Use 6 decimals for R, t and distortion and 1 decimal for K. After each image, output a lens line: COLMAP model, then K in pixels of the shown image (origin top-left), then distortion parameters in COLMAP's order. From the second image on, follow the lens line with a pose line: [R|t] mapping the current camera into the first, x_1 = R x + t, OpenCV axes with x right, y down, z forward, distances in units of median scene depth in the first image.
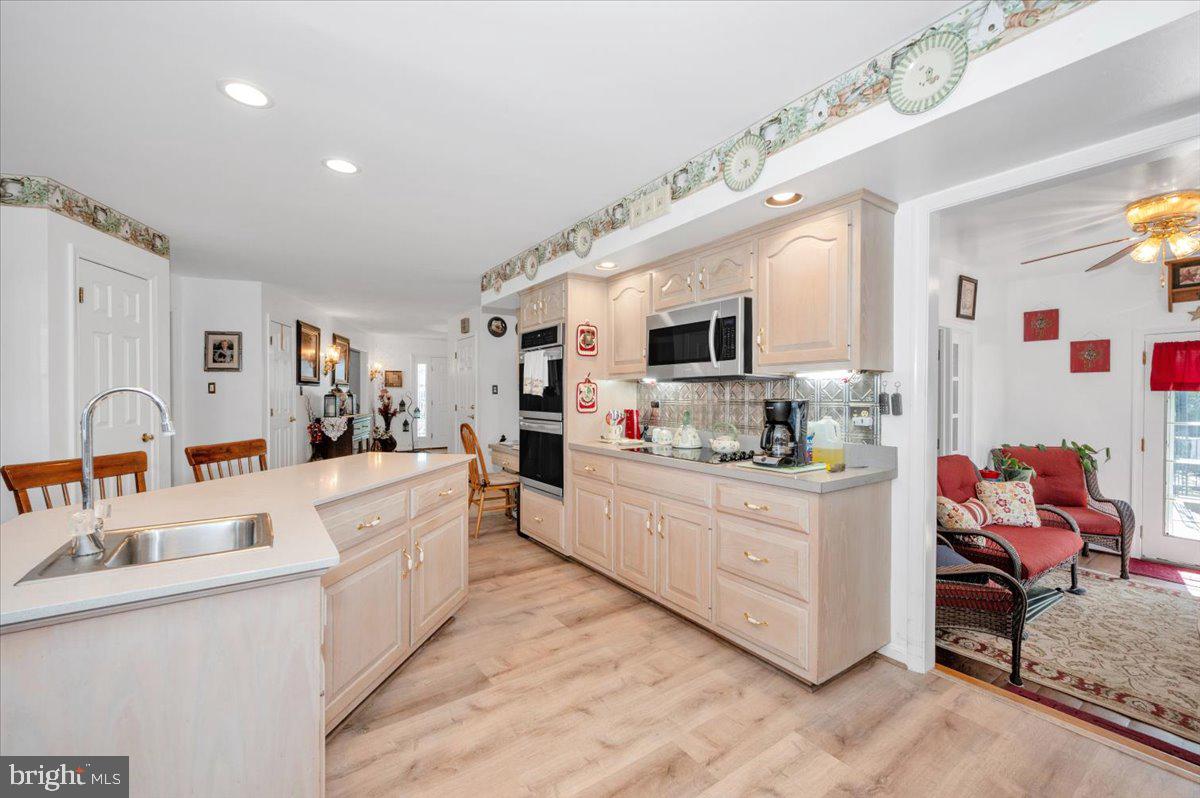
lens RADIAL K [[479.4, 0, 598.6], [0, 479.4, 398.5], [0, 0, 1]] dist [0.002424, -0.001353]
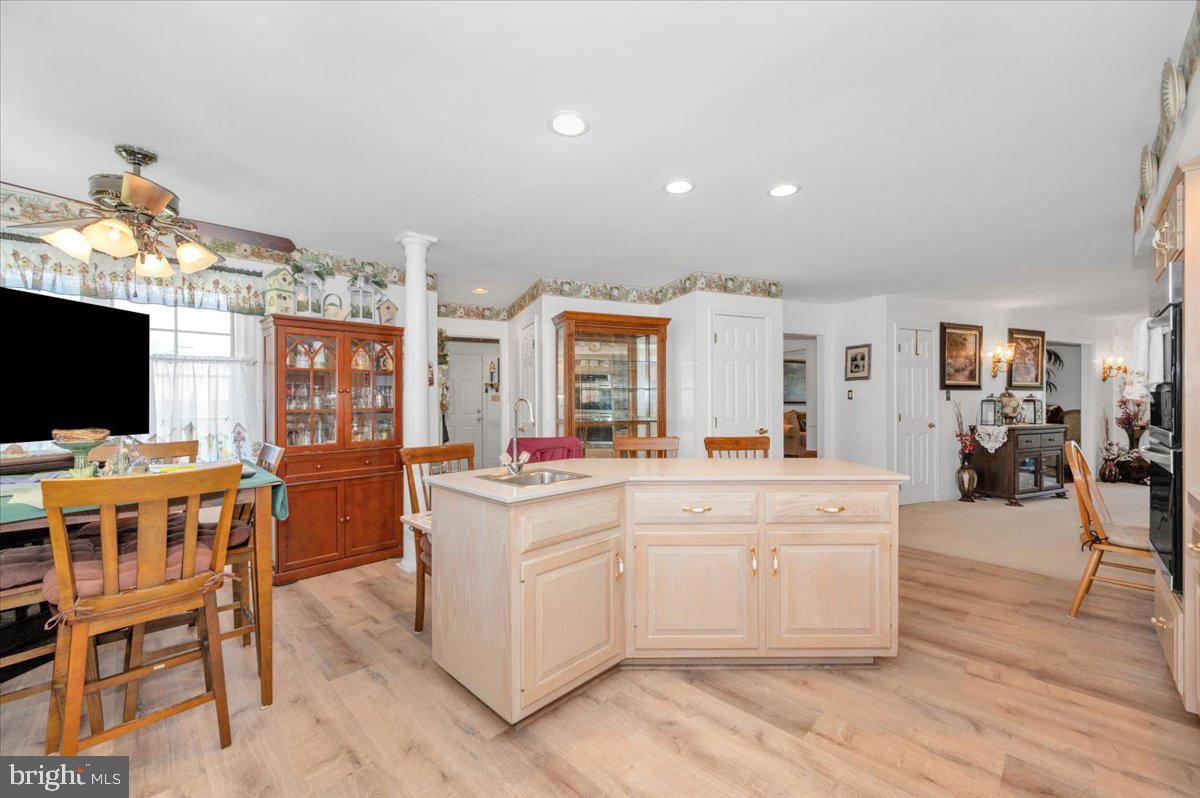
lens RADIAL K [[479.4, 0, 605.8], [0, 479.4, 399.4], [0, 0, 1]] dist [0.002424, -0.001353]
pose [[0.184606, -0.006787, -0.982789, 0.318713], [-0.003673, 0.999964, -0.007596, -0.000088], [0.982806, 0.005012, 0.184574, 0.279892]]
